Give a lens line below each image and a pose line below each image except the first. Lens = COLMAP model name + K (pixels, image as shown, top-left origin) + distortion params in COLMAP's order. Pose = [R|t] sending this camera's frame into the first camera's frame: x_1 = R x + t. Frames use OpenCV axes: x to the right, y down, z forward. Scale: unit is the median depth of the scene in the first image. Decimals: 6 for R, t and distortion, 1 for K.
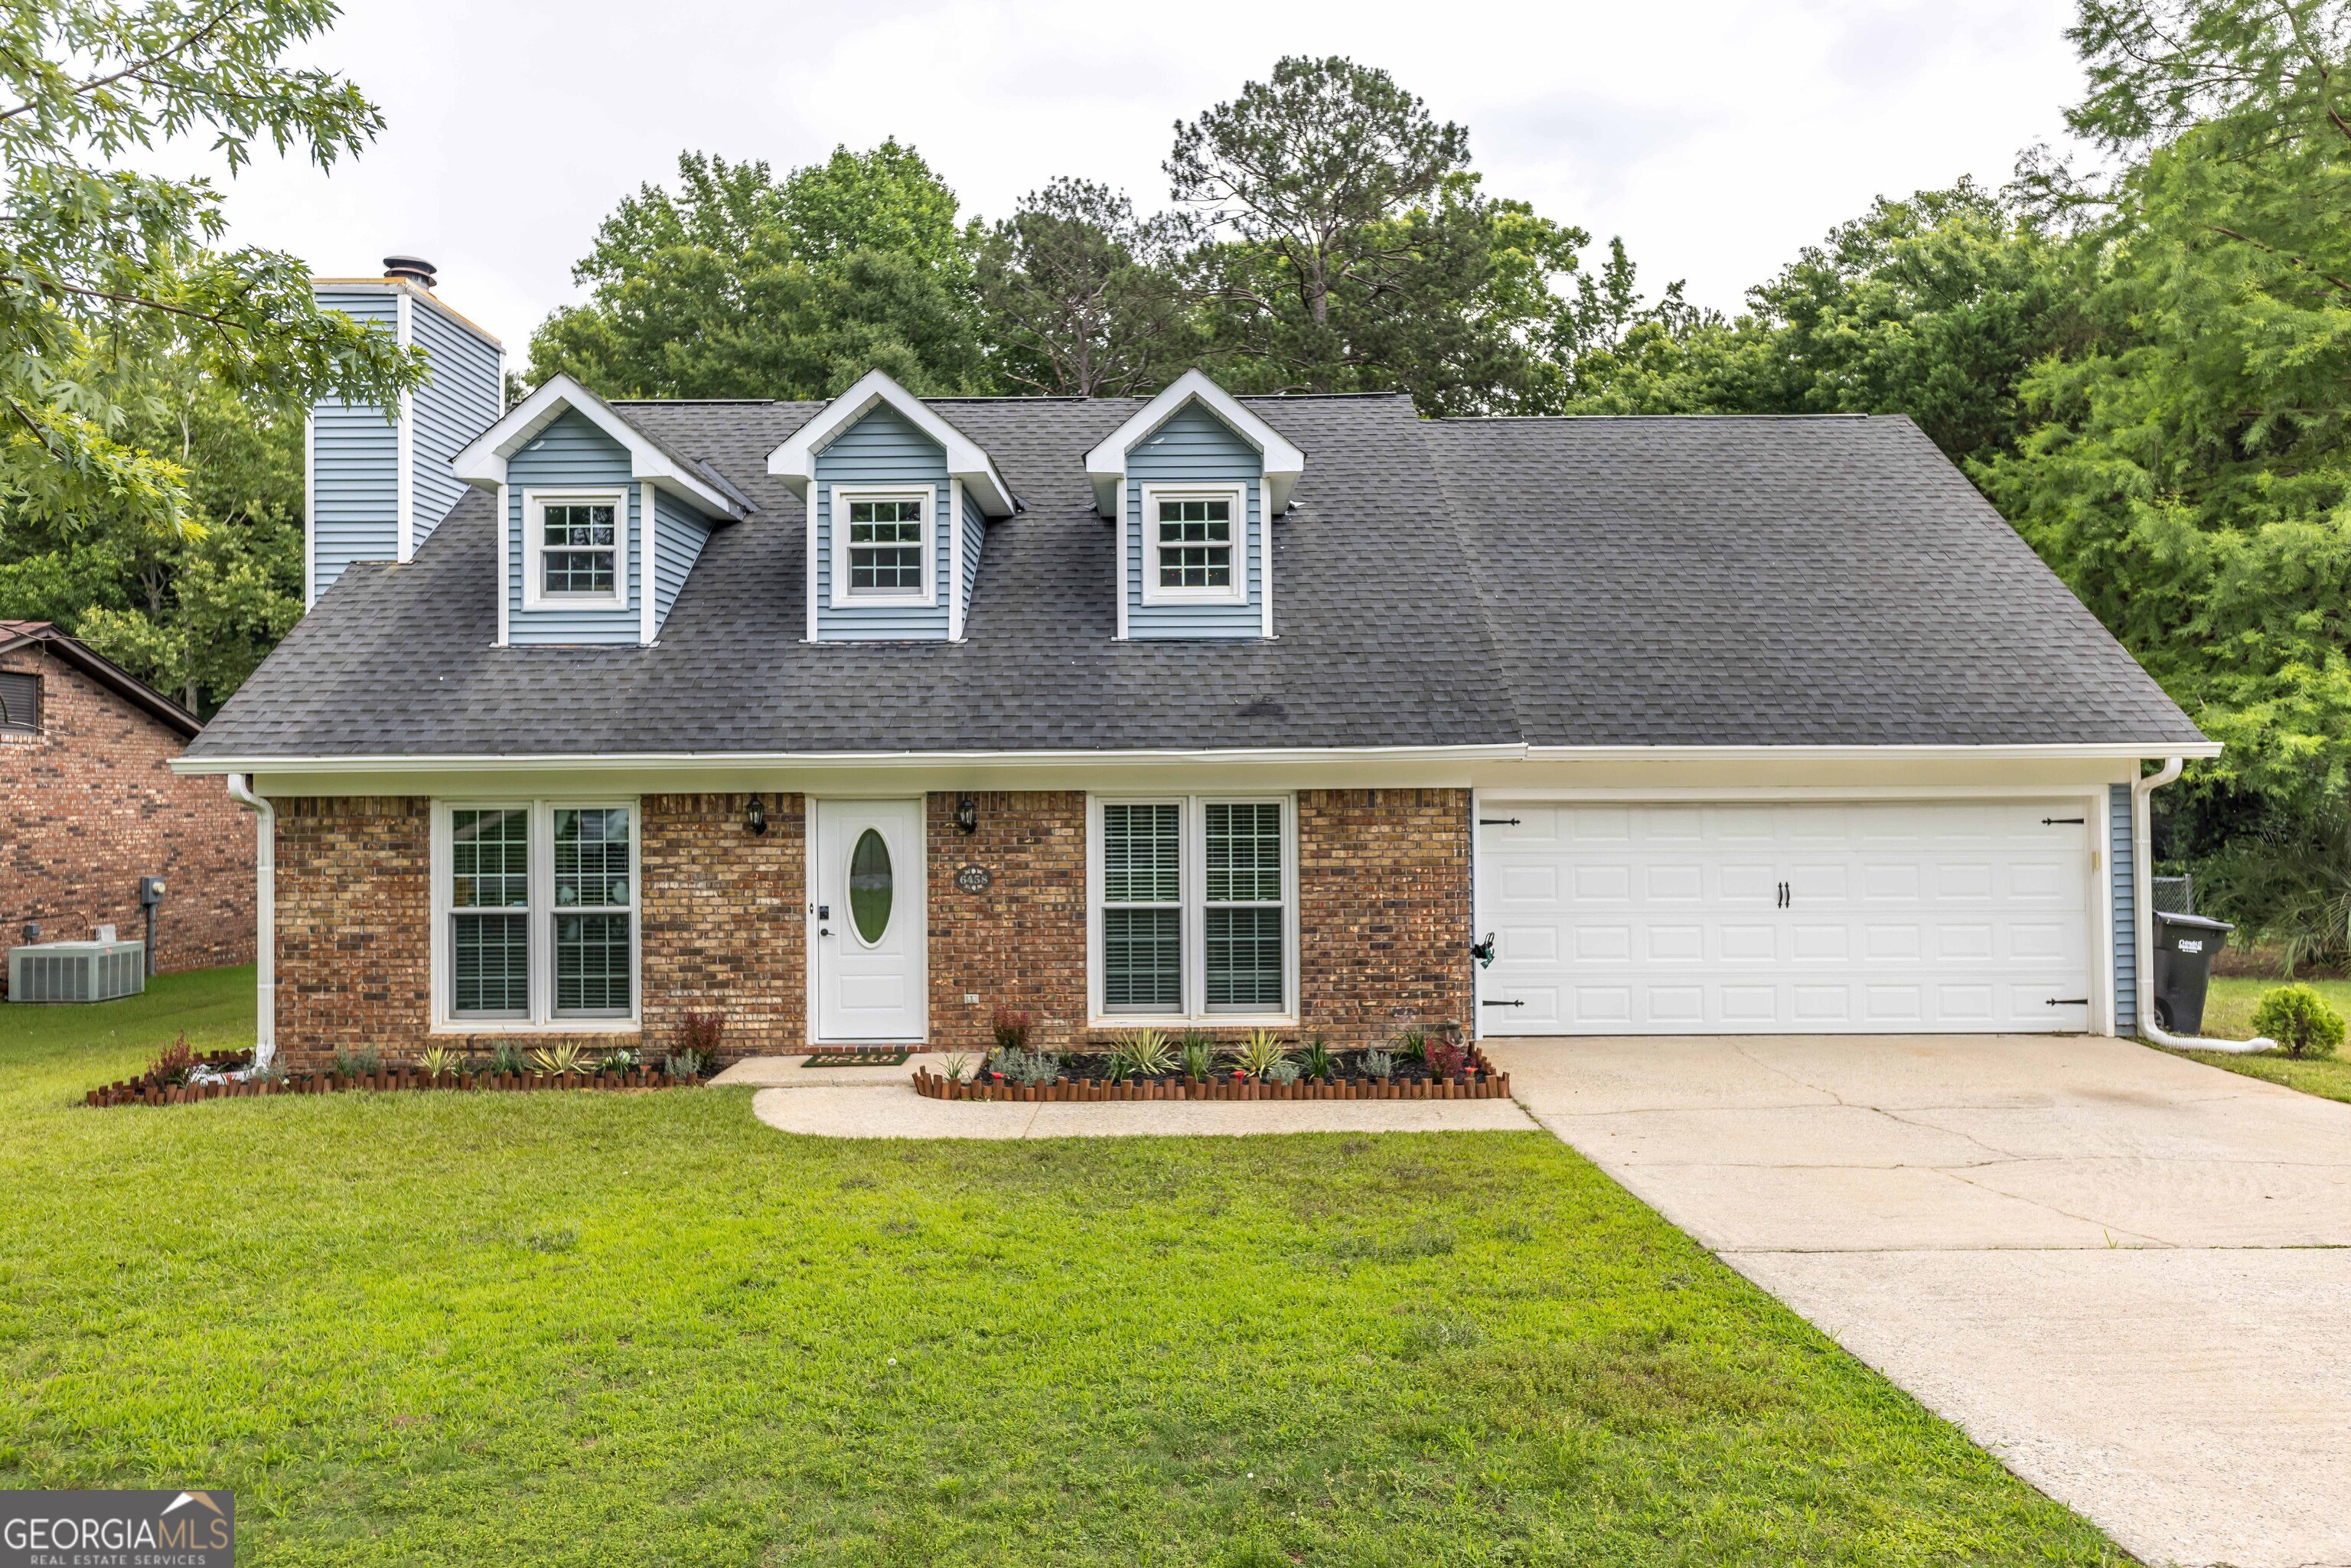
lens RADIAL K [[1386.6, 0, 1184.8], [0, 1386.6, 773.2], [0, 0, 1]] dist [-0.000548, 0.000493]
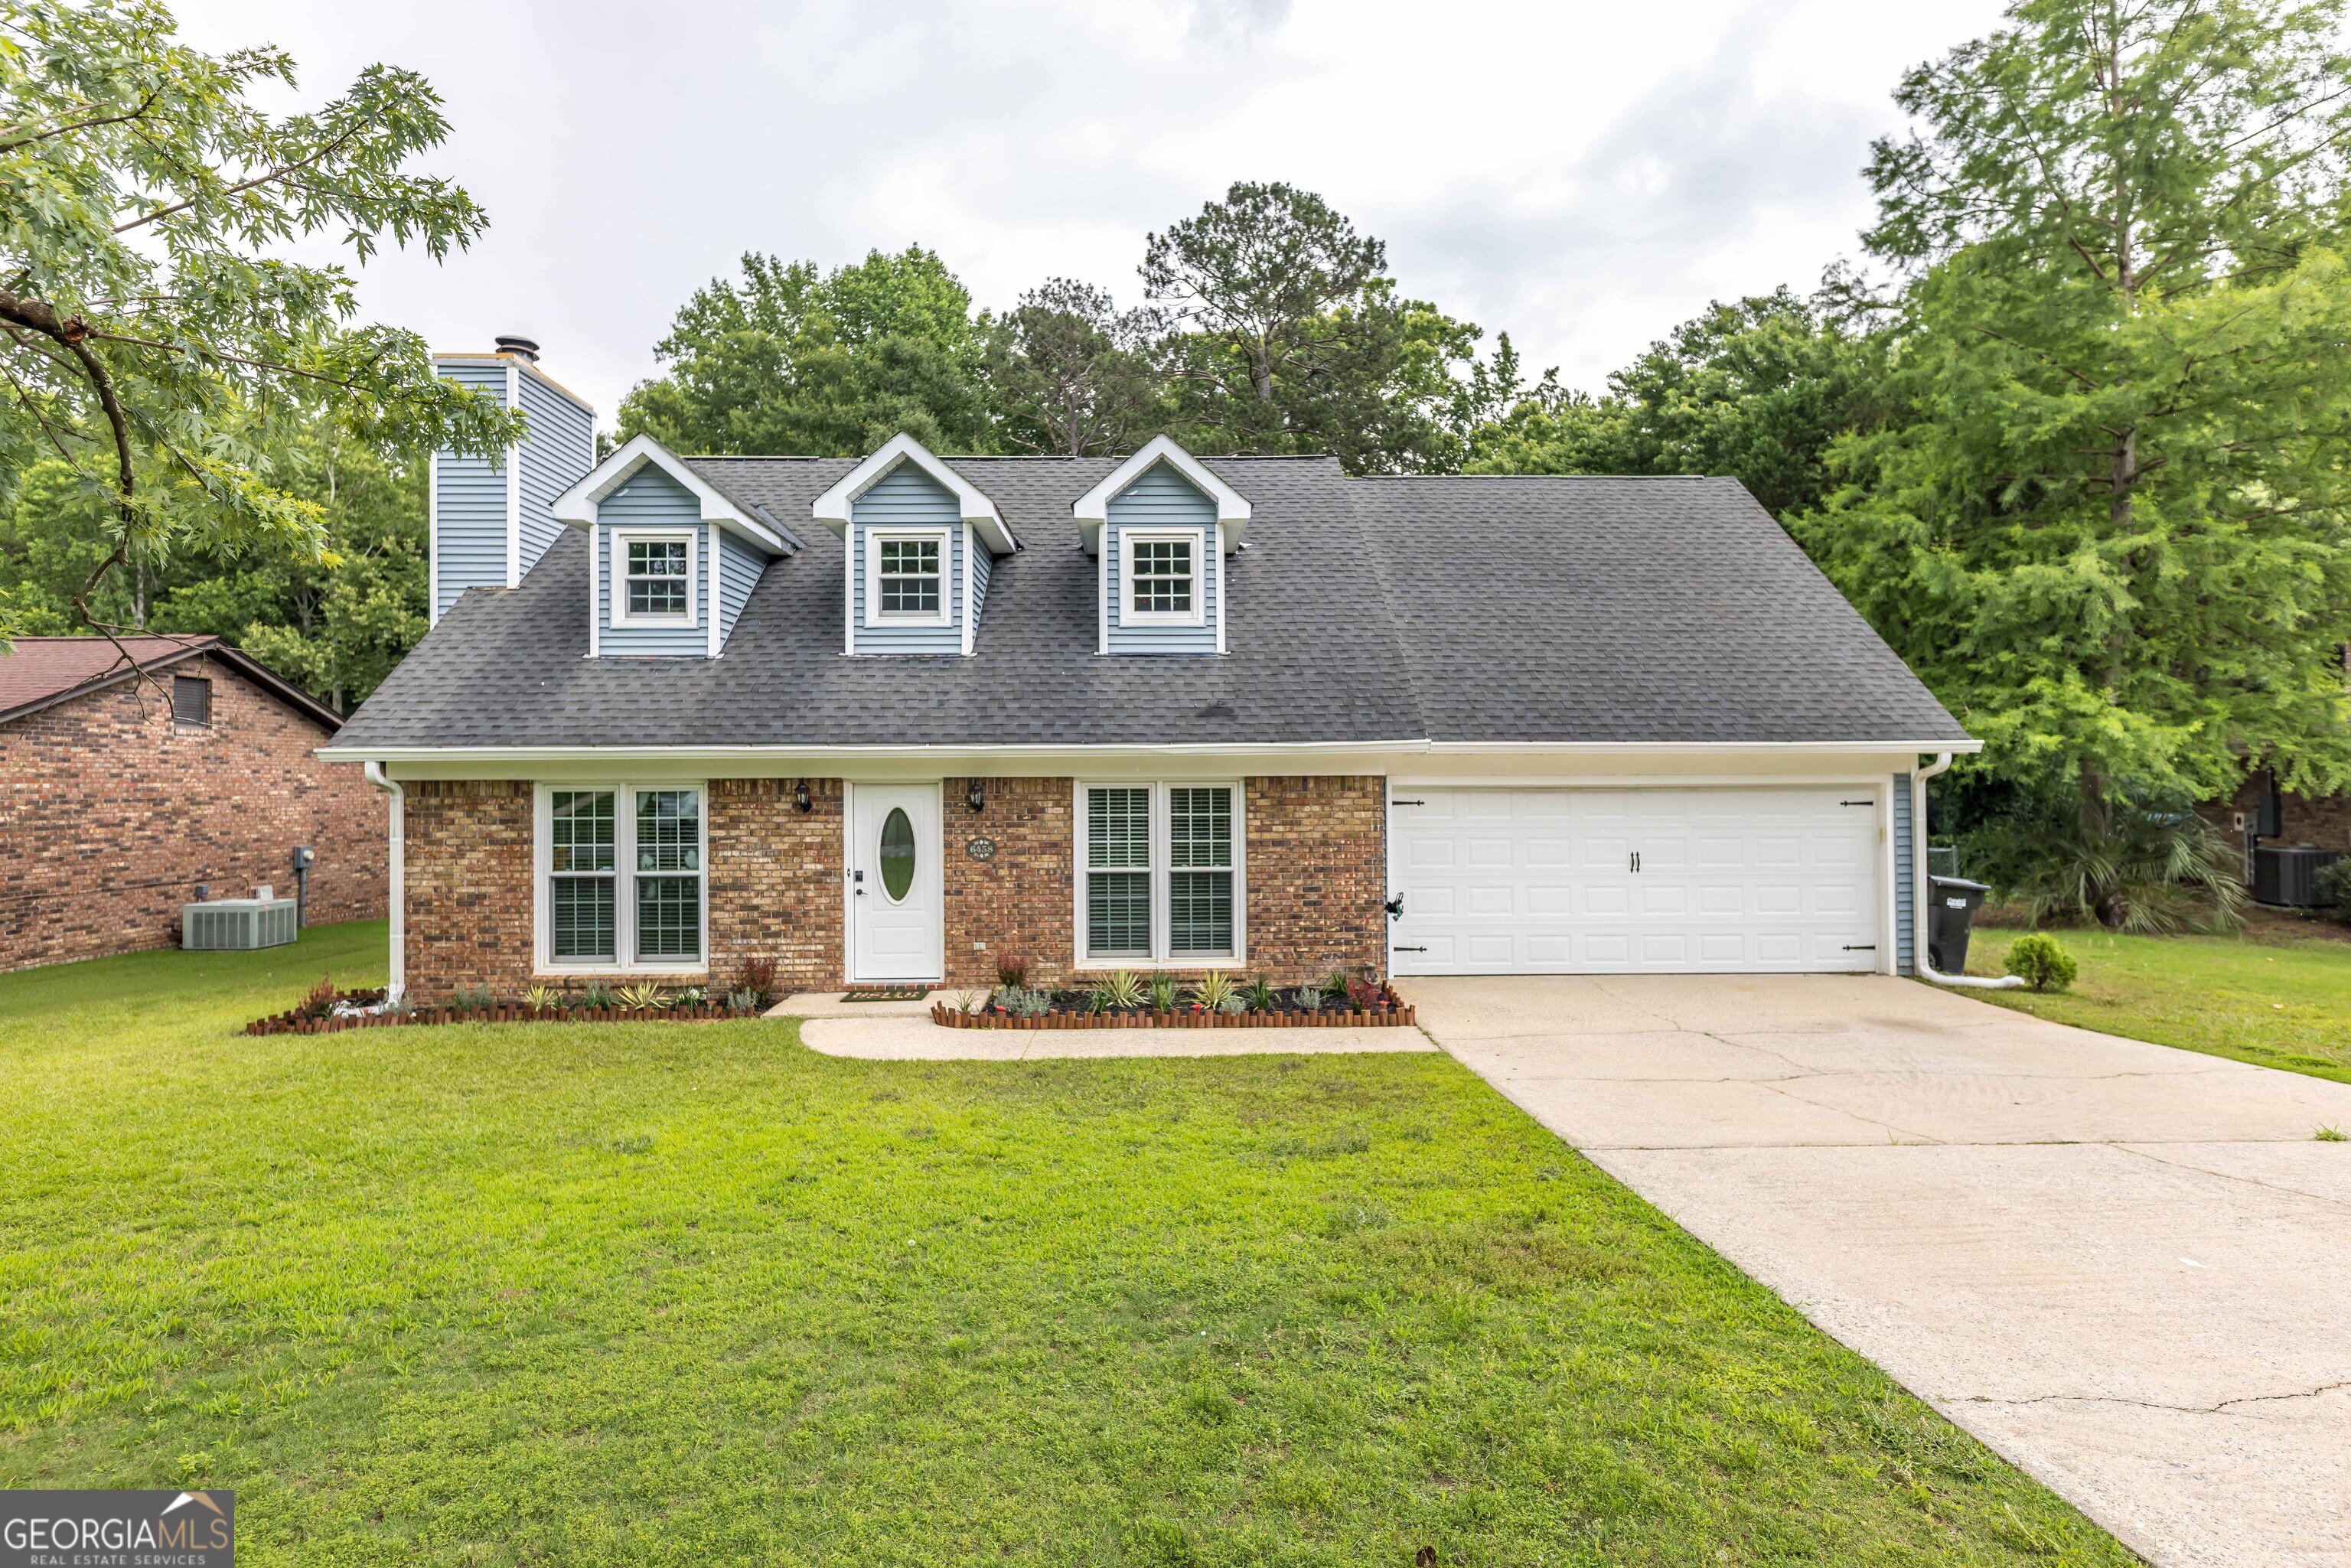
lens RADIAL K [[1122.5, 0, 1178.9], [0, 1122.5, 769.0], [0, 0, 1]] dist [-0.000236, 0.000014]
pose [[0.999767, 0.002531, 0.021417, 0.001129], [-0.002641, 0.999983, 0.005124, 0.000132], [-0.021404, -0.005179, 0.999757, 0.002544]]
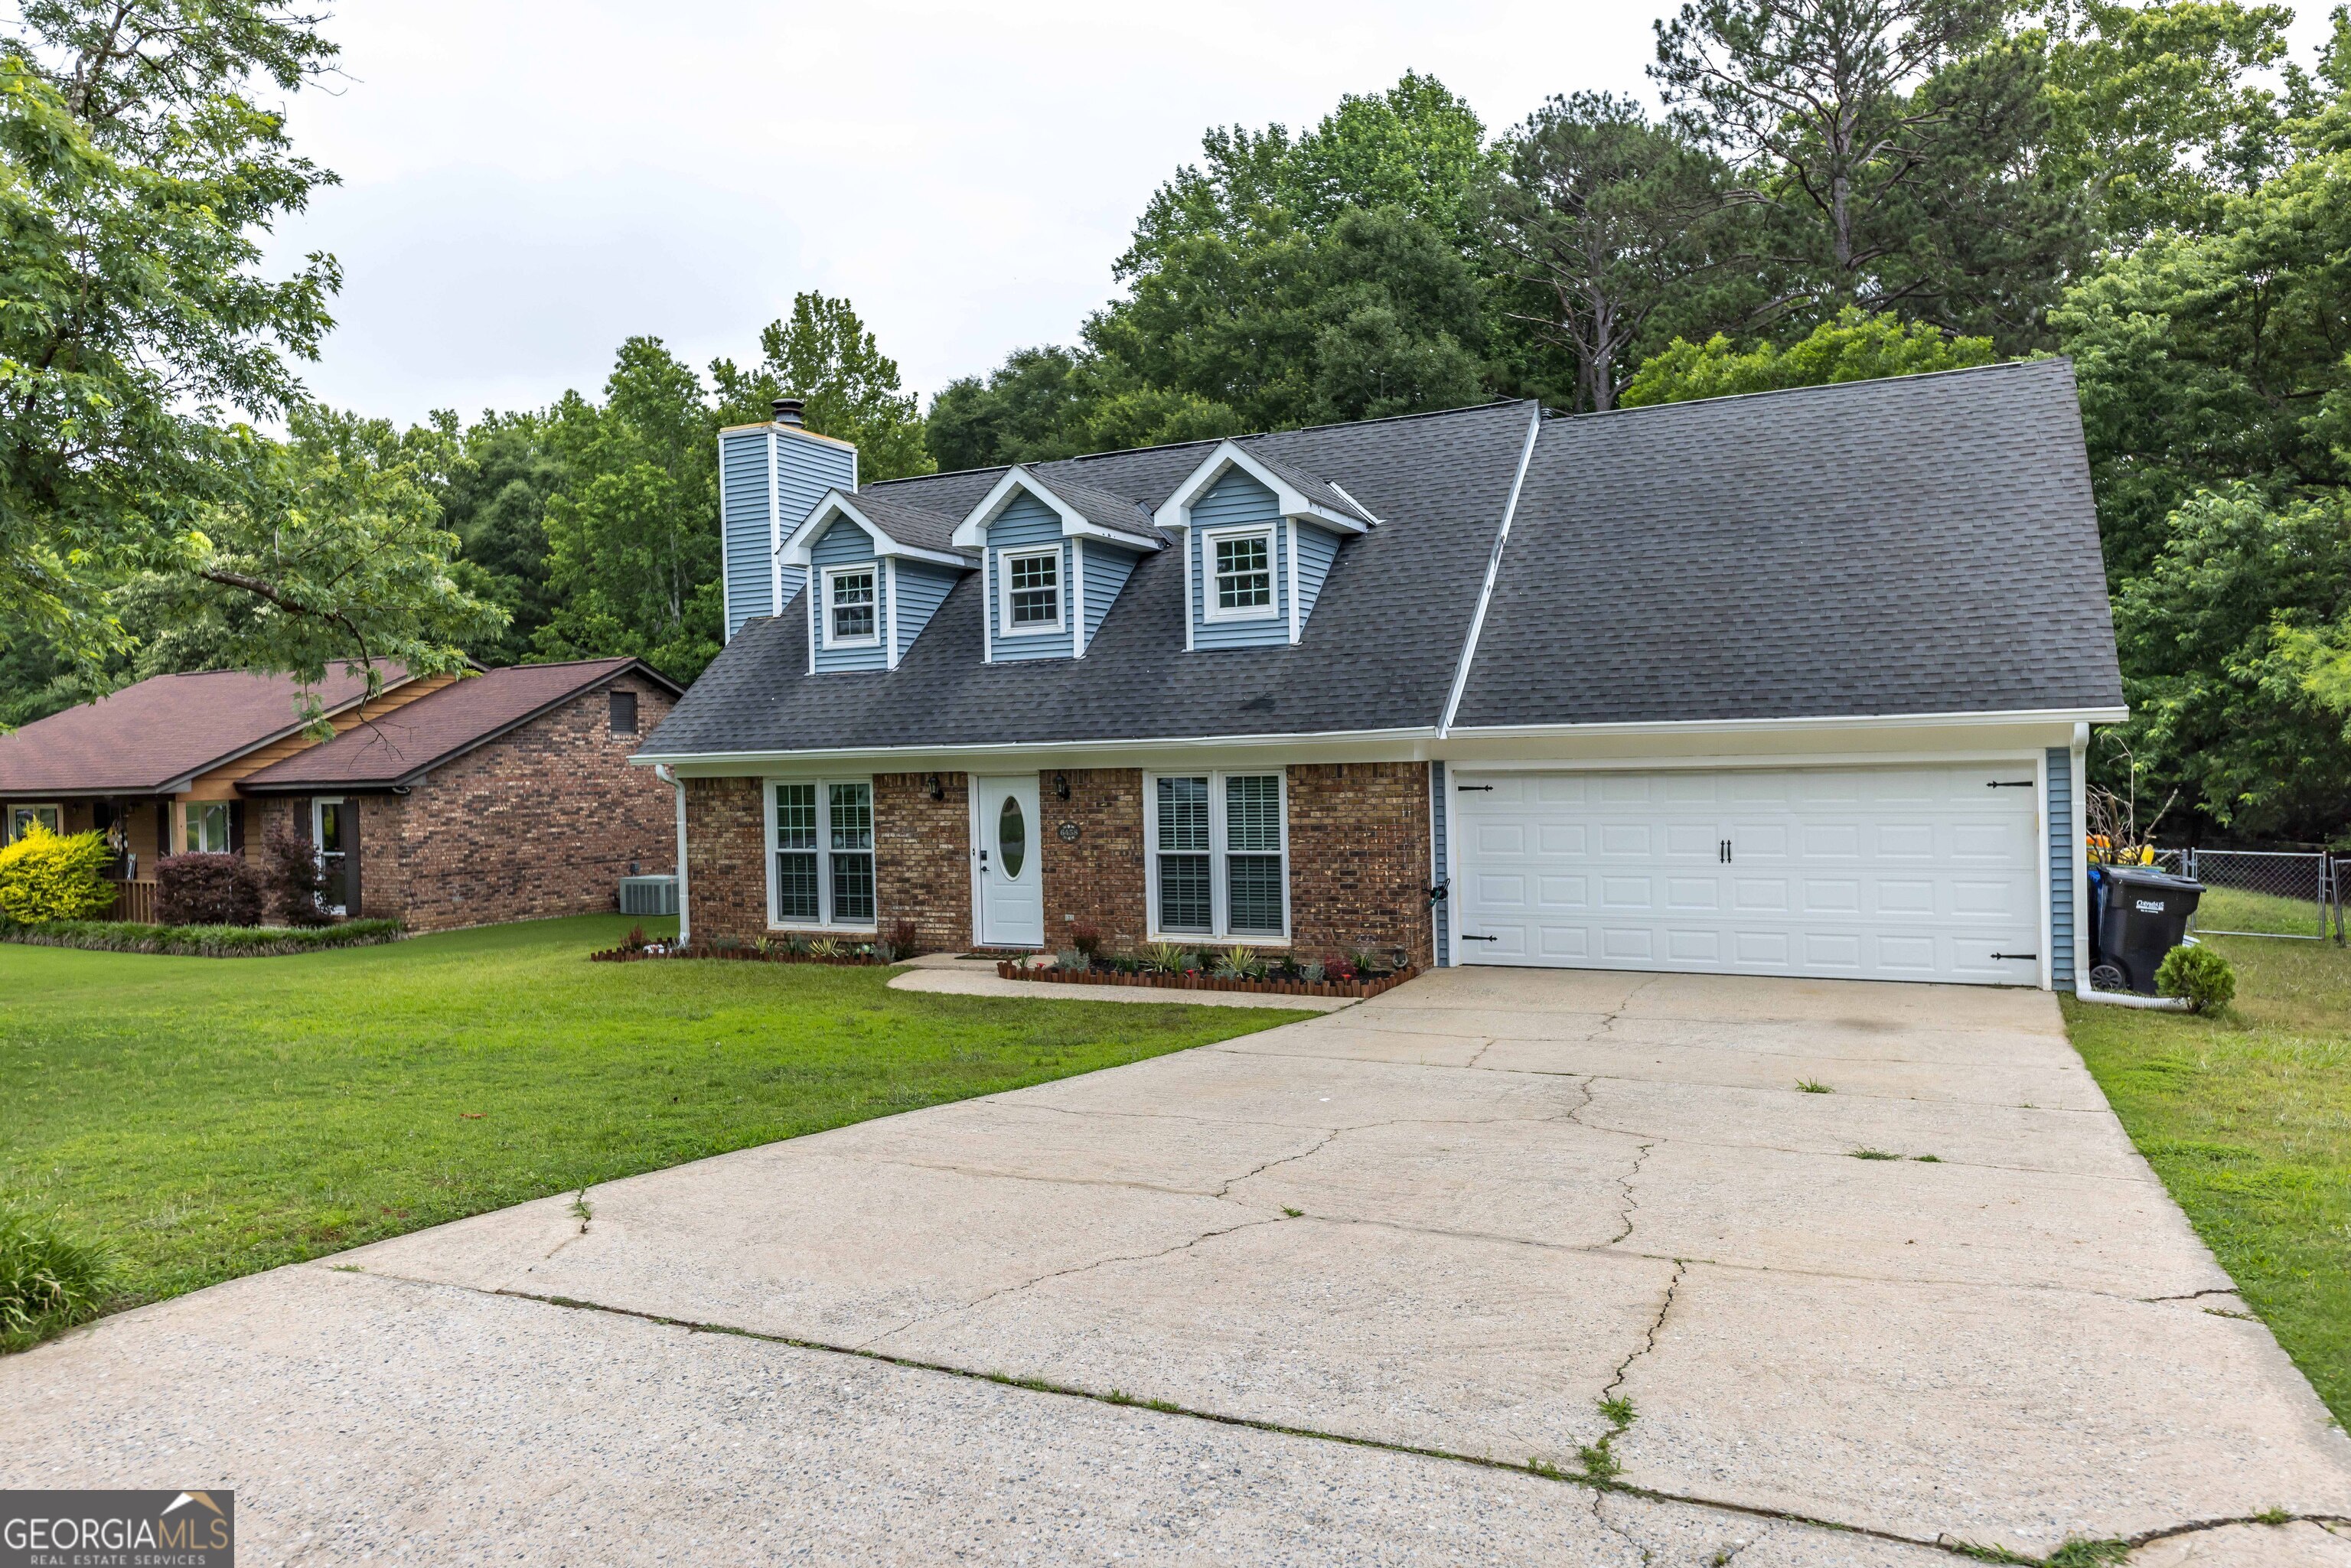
lens RADIAL K [[1570.2, 0, 1159.7], [0, 1570.2, 784.3], [0, 0, 1]] dist [-0.001285, 0.000270]
pose [[0.894624, -0.007720, -0.446753, 0.632690], [0.023360, 0.999291, 0.029510, -0.016041], [0.446209, -0.036837, 0.894170, -0.367105]]
